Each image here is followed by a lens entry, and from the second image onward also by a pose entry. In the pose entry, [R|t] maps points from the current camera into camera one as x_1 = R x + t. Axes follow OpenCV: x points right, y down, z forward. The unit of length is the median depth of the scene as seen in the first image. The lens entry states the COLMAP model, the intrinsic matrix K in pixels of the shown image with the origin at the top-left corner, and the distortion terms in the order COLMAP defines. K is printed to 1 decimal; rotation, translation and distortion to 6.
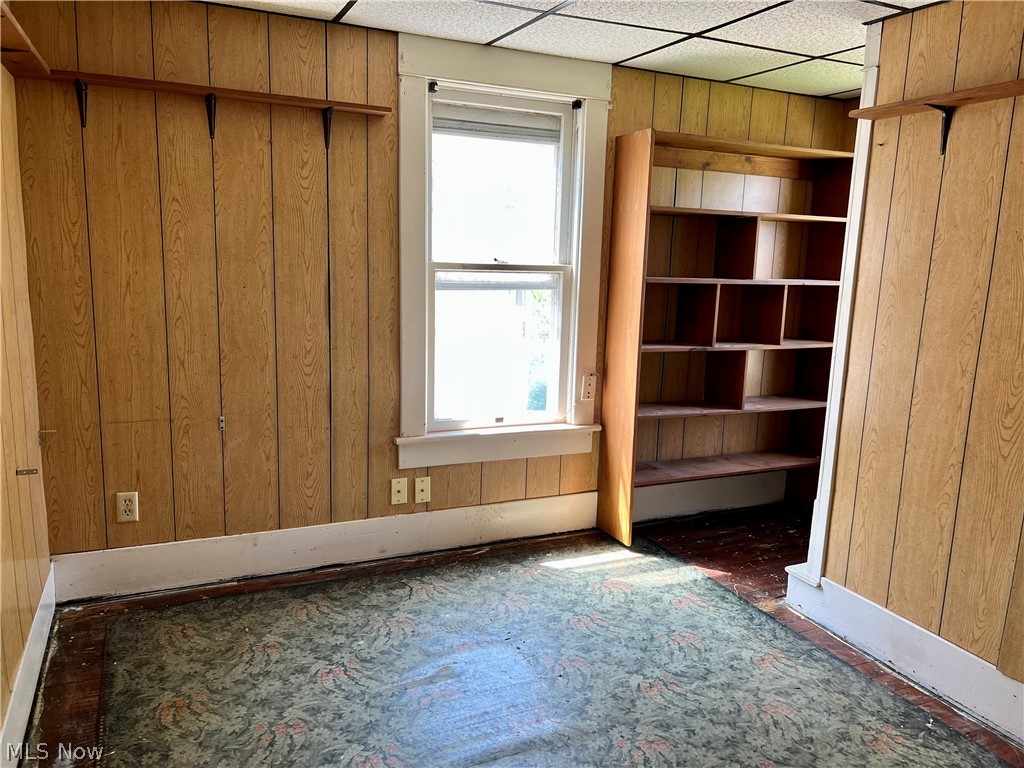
lens RADIAL K [[774.1, 0, 510.8], [0, 774.1, 386.2], [0, 0, 1]] dist [0.065708, -0.079446]
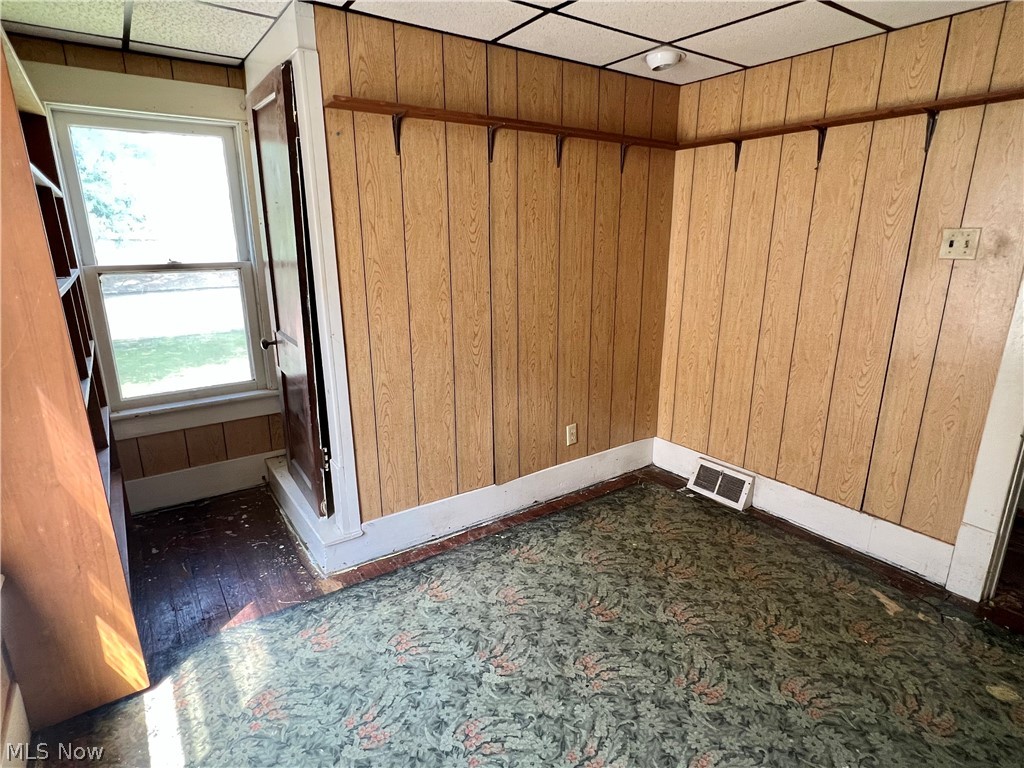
lens RADIAL K [[552.5, 0, 510.1], [0, 552.5, 381.7], [0, 0, 1]] dist [-0.000069, 0.000797]
pose [[-0.185960, -0.287245, 0.939632, -0.403753], [0.167638, 0.933016, 0.318399, -0.202895], [-0.968151, 0.216727, -0.125351, 0.988791]]
